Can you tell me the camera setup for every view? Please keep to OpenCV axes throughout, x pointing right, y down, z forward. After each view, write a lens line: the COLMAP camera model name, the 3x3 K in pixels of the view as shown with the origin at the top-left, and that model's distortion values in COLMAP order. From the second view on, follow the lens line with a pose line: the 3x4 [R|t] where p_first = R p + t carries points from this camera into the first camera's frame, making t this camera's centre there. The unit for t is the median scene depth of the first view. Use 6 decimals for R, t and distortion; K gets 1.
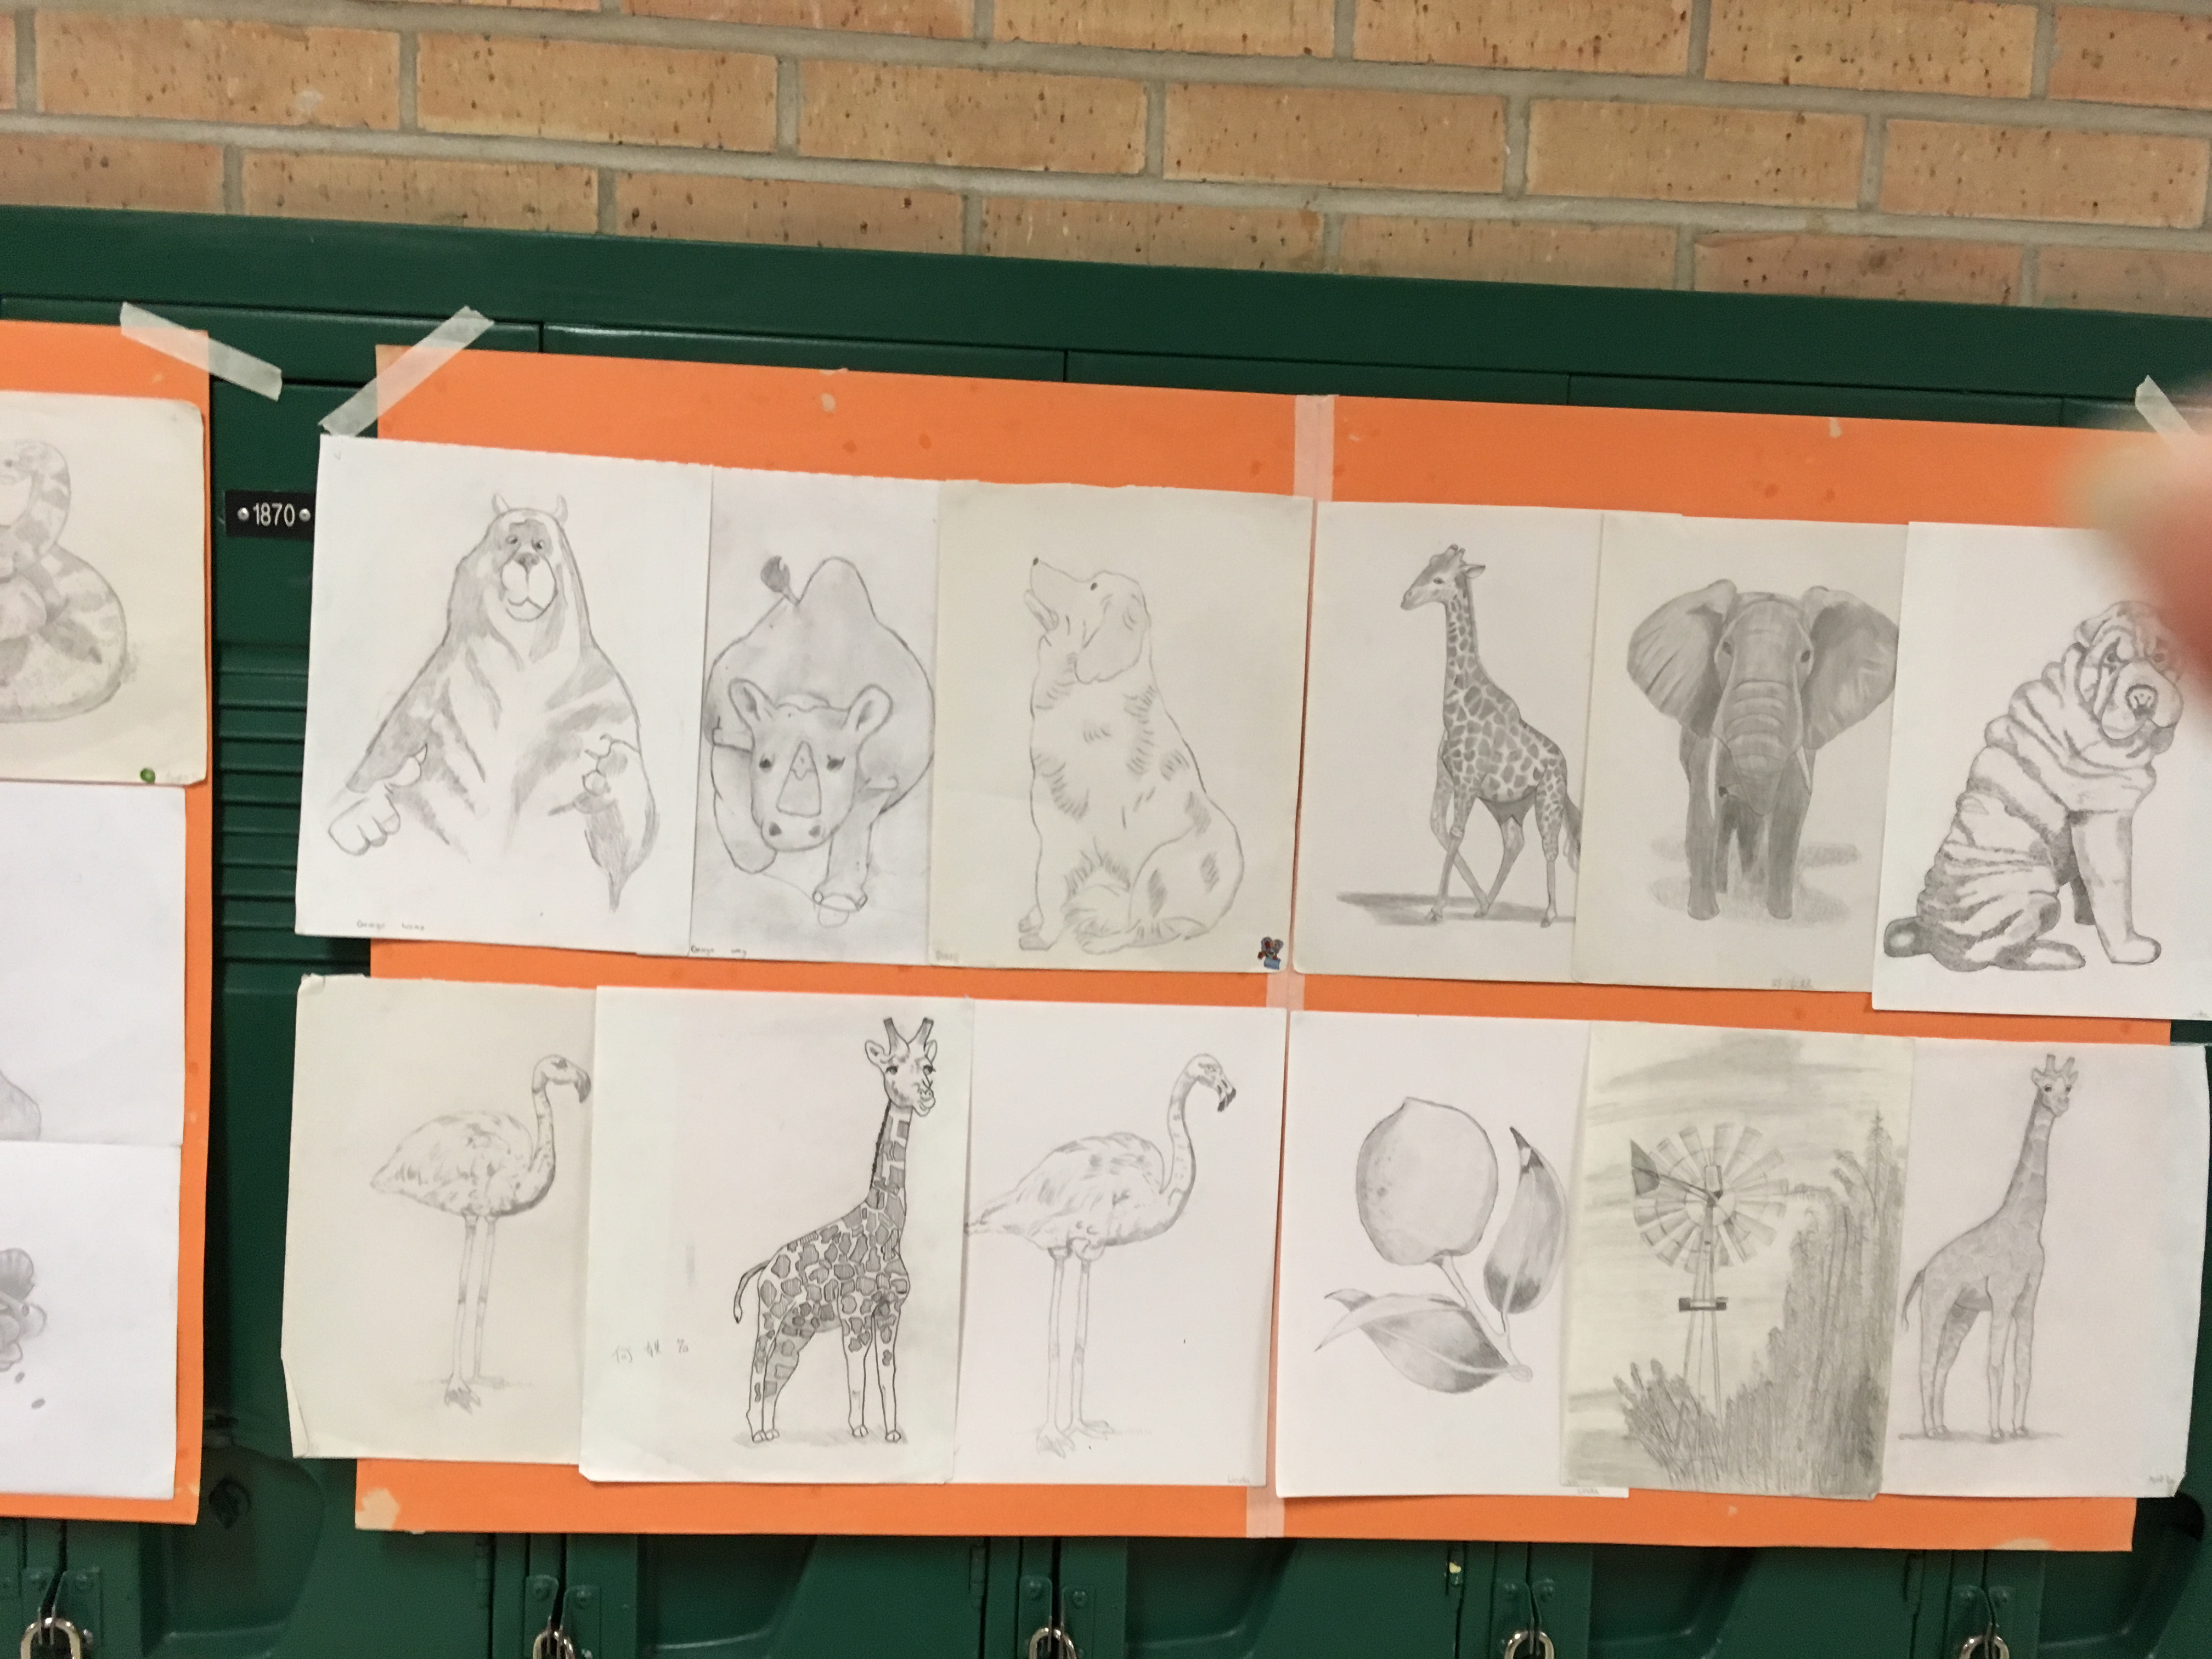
lens RADIAL K [[1846.4, 0, 1096.7], [0, 1846.4, 832.4], [0, 0, 1]] dist [0.075386, -0.120521]
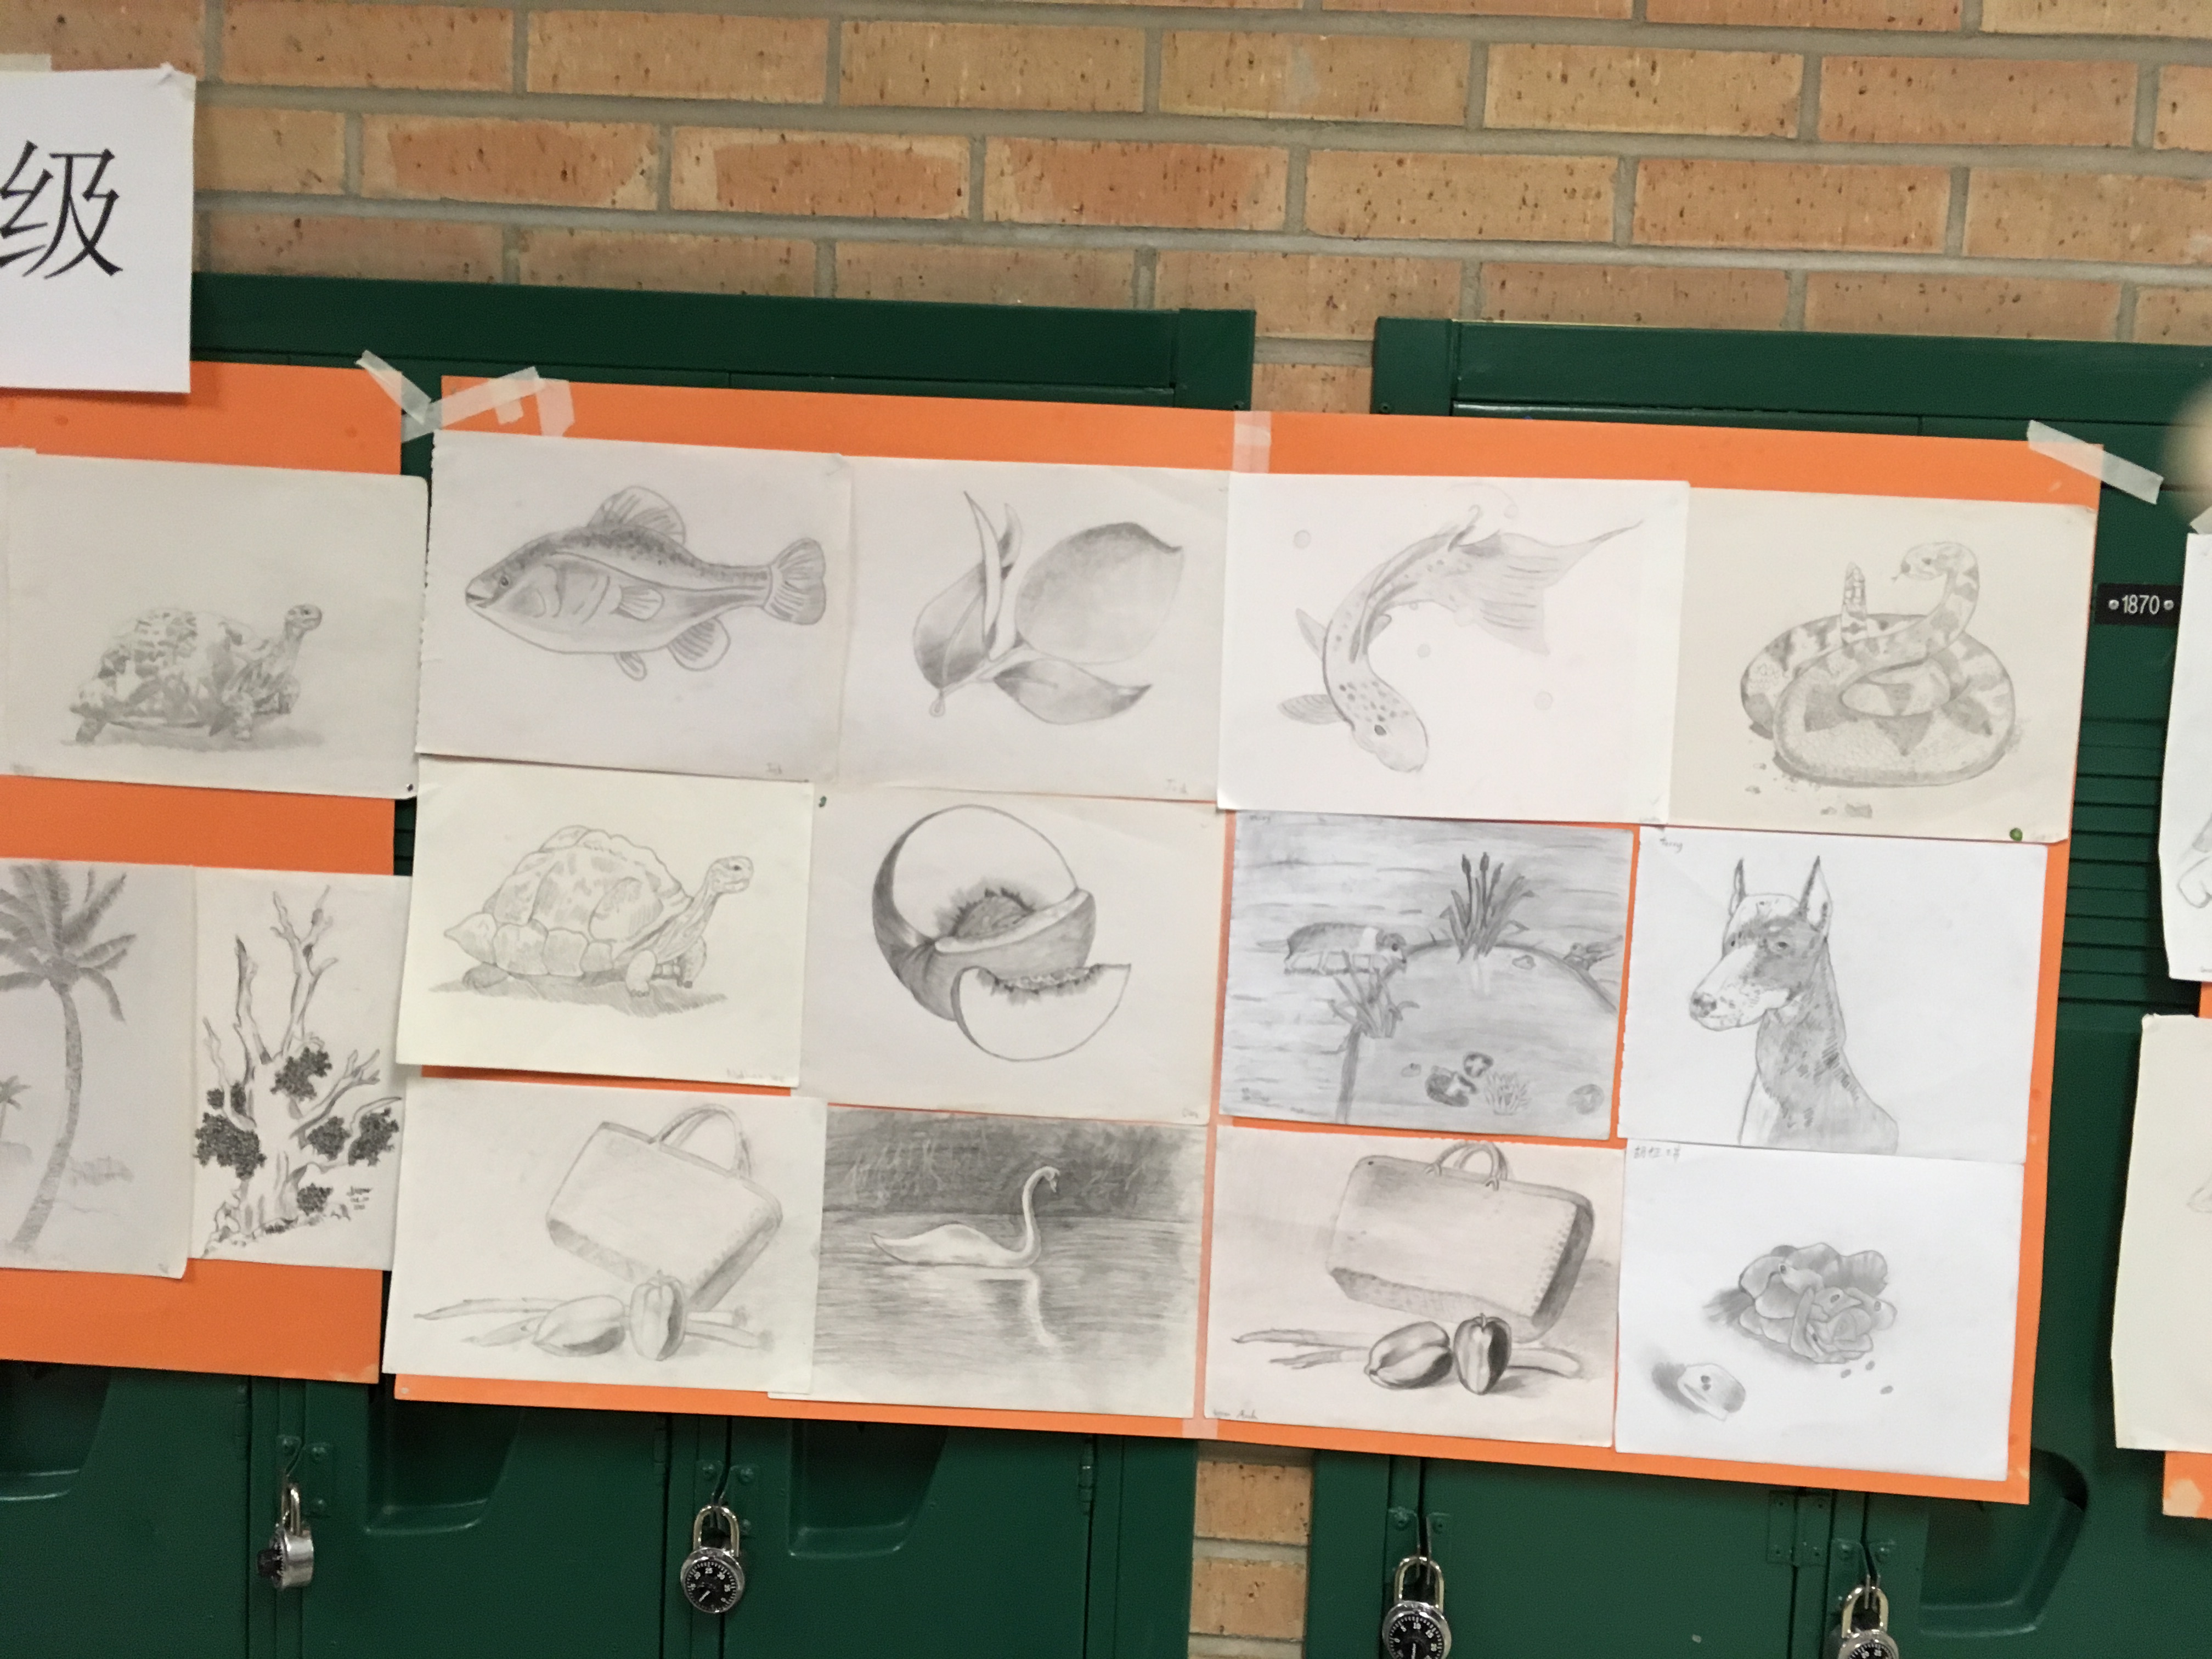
lens RADIAL K [[1846.4, 0, 1096.7], [0, 1846.4, 832.4], [0, 0, 1]] dist [0.075386, -0.120521]
pose [[0.993720, 0.011730, -0.111276, -0.950478], [-0.014772, 0.999538, -0.026554, 0.006693], [0.110913, 0.028031, 0.993435, -0.189782]]
